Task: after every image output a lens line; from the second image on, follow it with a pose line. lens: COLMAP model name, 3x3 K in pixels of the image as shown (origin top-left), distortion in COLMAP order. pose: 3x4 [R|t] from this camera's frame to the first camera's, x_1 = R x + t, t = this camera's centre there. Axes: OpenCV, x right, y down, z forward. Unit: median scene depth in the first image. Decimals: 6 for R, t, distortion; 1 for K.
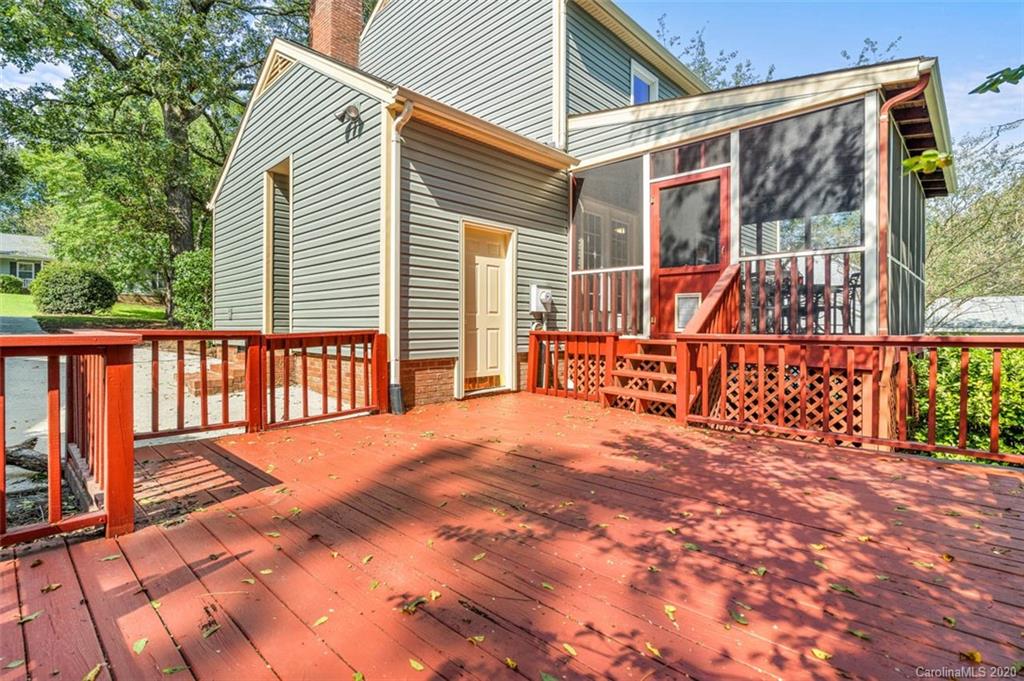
lens RADIAL K [[476.1, 0, 516.6], [0, 476.1, 308.0], [0, 0, 1]] dist [-0.002869, -0.000297]
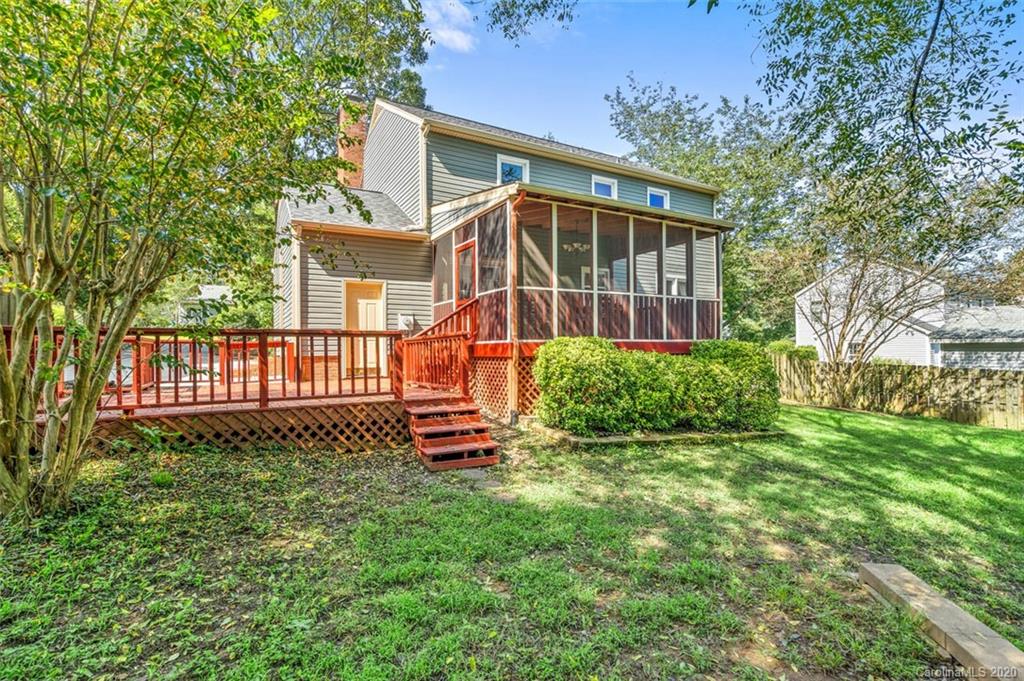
lens RADIAL K [[474.1, 0, 508.2], [0, 474.1, 345.4], [0, 0, 1]] dist [-0.002268, -0.000148]
pose [[0.957064, -0.015561, -0.289459, 0.905860], [0.022817, 0.999504, 0.021709, 0.035221], [0.288977, -0.027382, 0.956944, -0.499868]]
